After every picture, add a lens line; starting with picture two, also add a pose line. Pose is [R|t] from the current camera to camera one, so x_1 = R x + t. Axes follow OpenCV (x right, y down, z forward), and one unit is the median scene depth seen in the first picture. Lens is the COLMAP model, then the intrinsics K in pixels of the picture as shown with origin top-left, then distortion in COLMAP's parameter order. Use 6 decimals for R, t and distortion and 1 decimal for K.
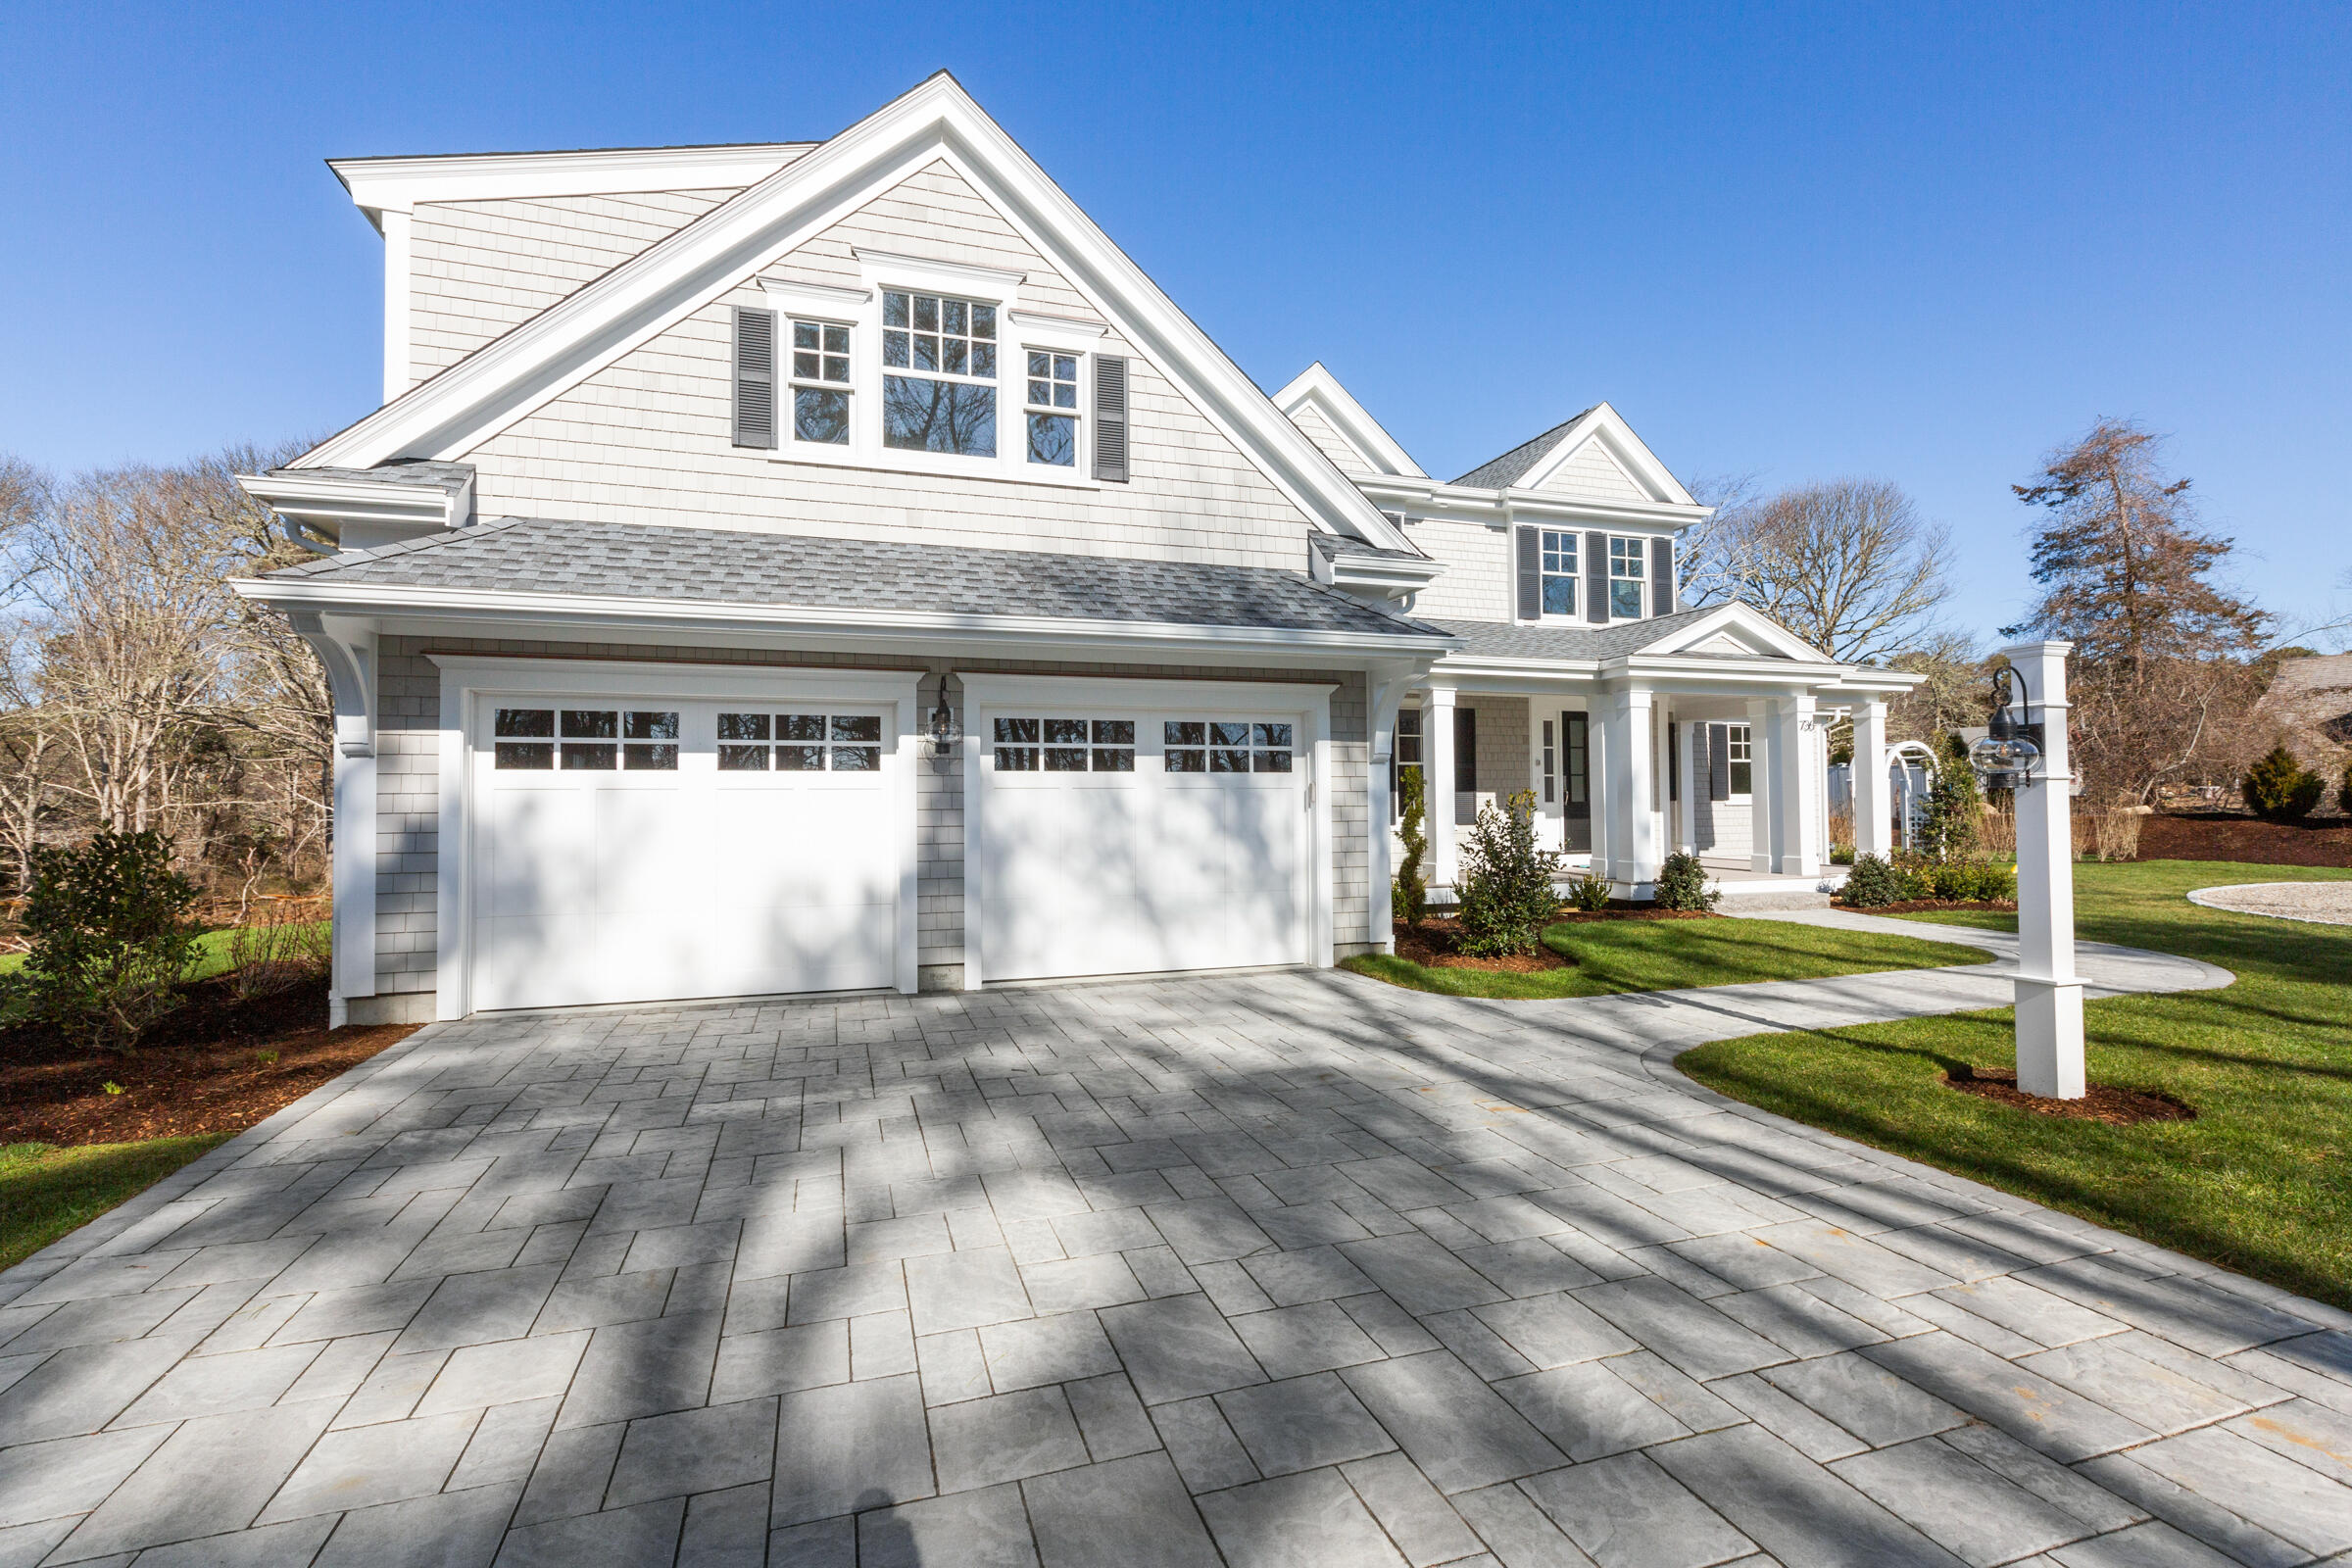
lens RADIAL K [[1046.1, 0, 1176.0], [0, 1046.1, 784.0], [0, 0, 1]] dist [0.002439, -0.000068]
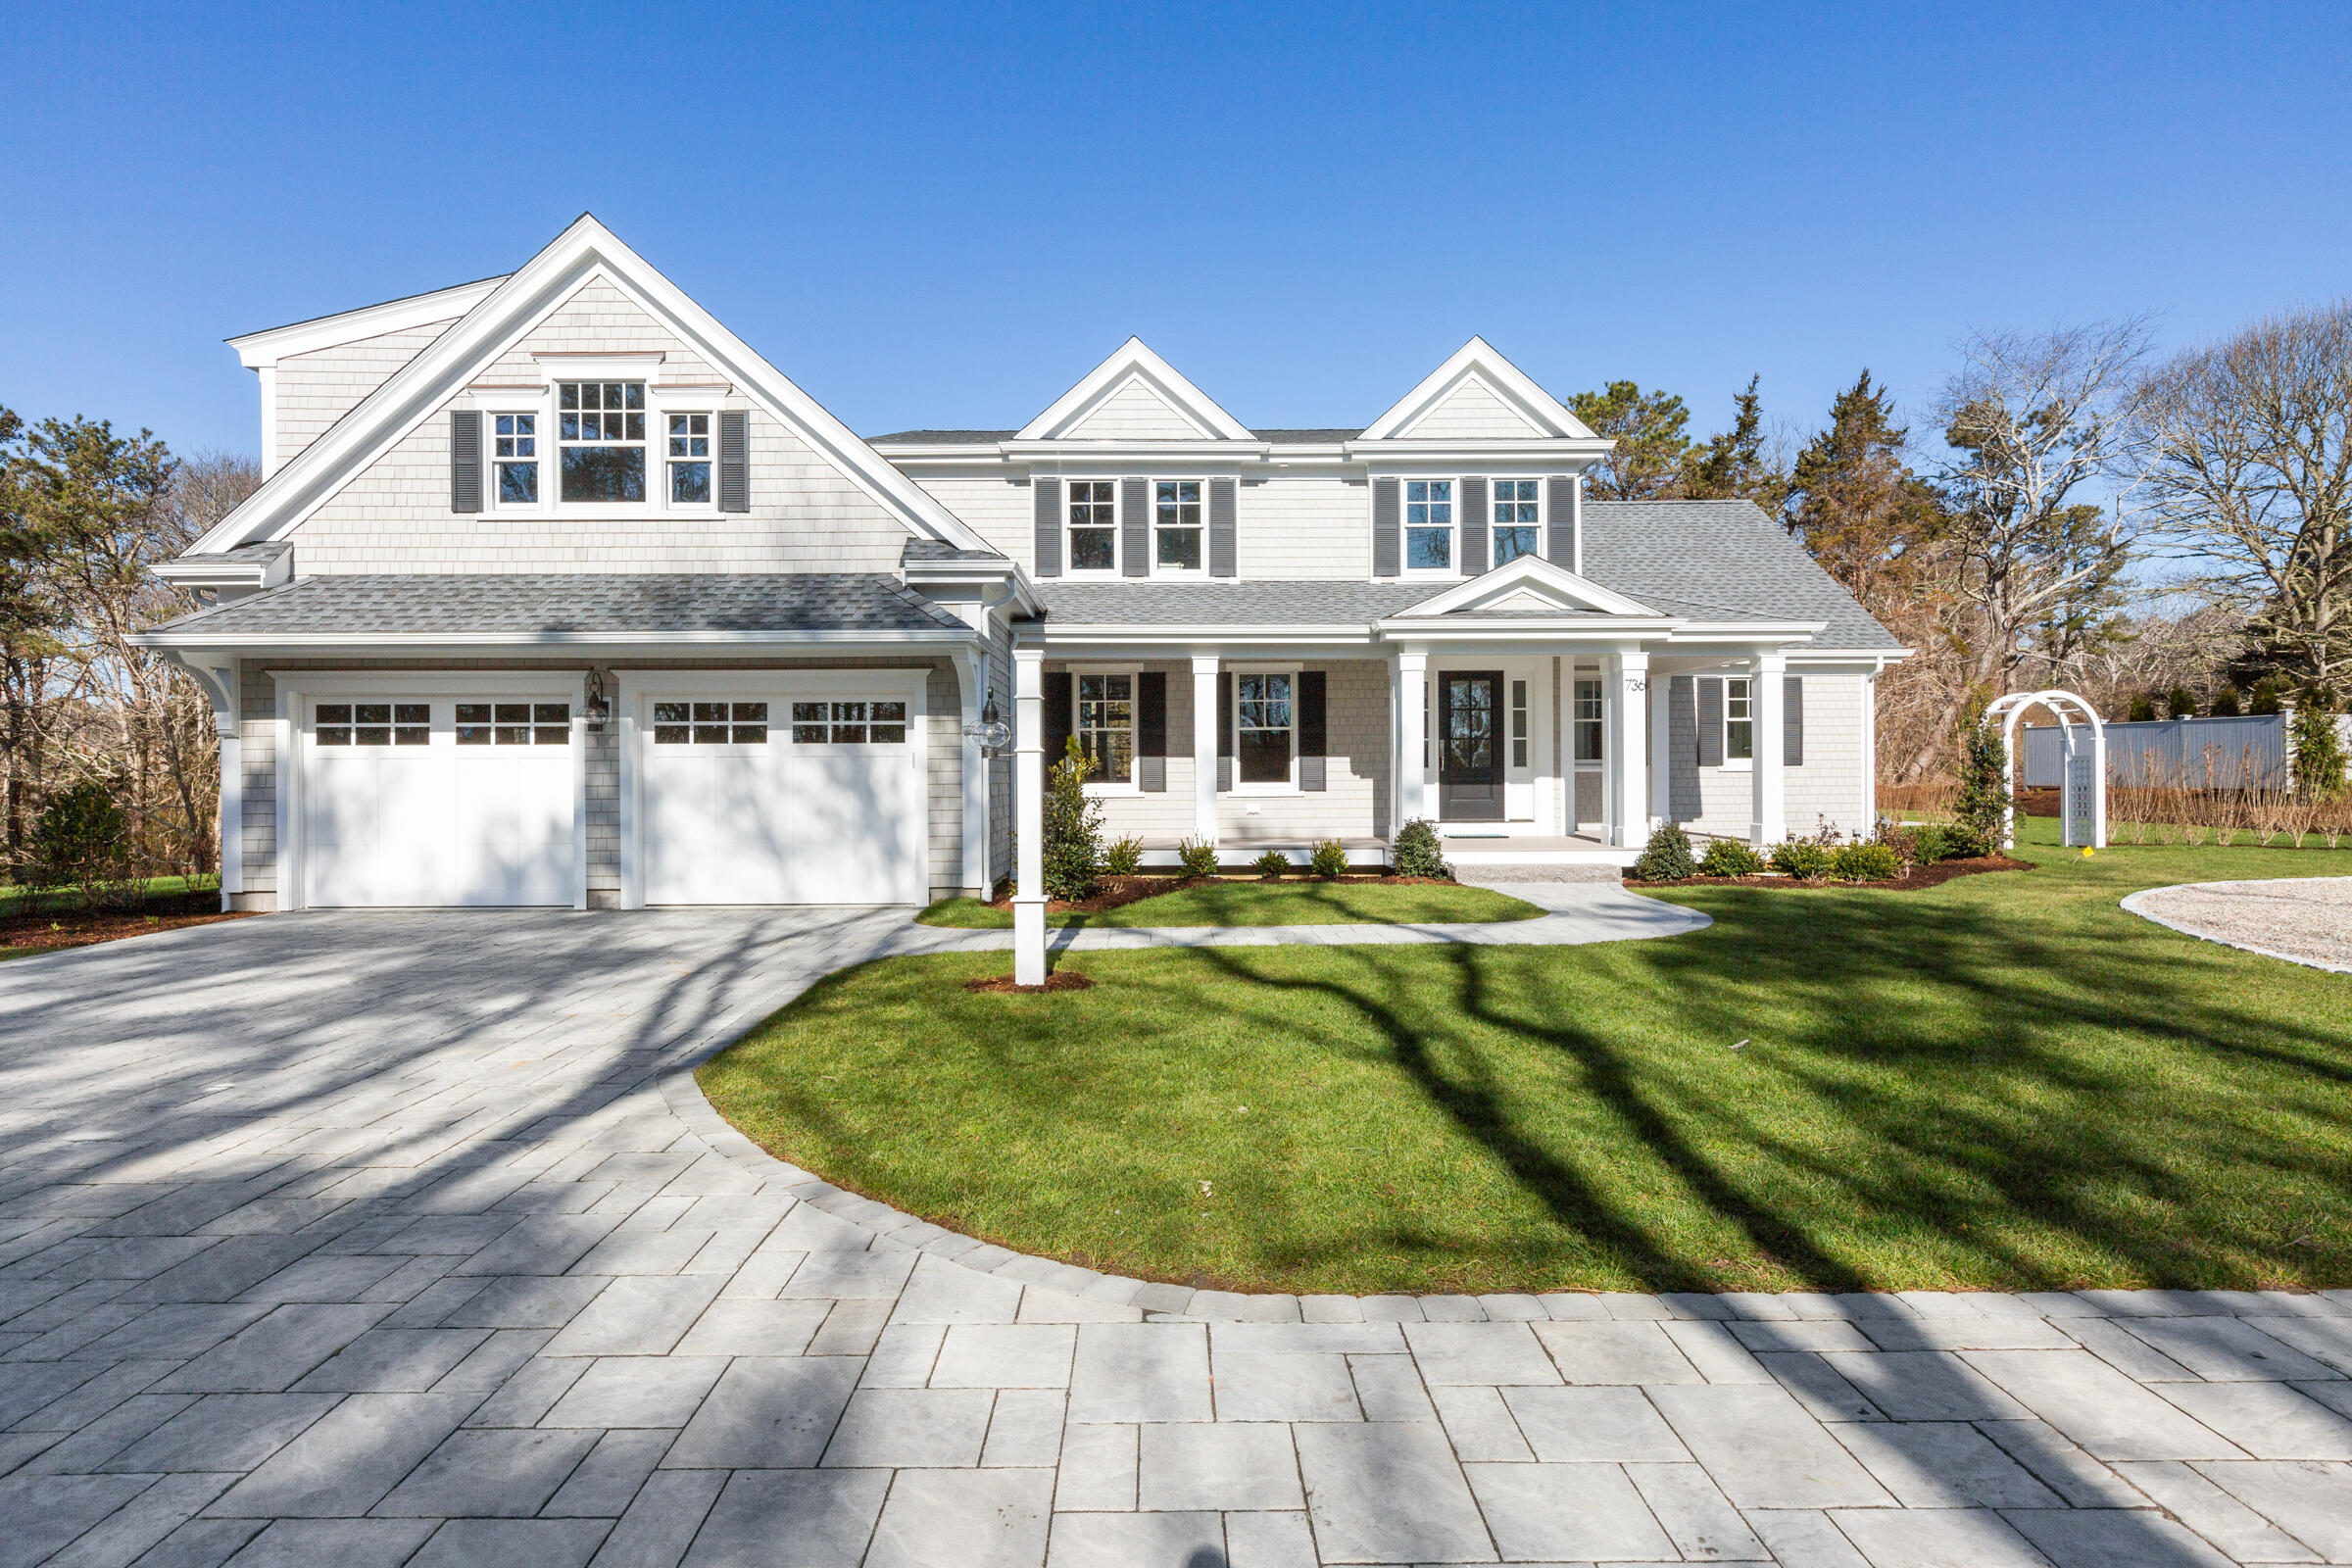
lens RADIAL K [[1285.7, 0, 1176.0], [0, 1285.7, 784.0], [0, 0, 1]] dist [0.014637, -0.012180]
pose [[0.953393, 0.005066, -0.301688, 0.889189], [0.004266, 0.999533, 0.030267, -0.007800], [0.301701, -0.030144, 0.952926, -0.315370]]
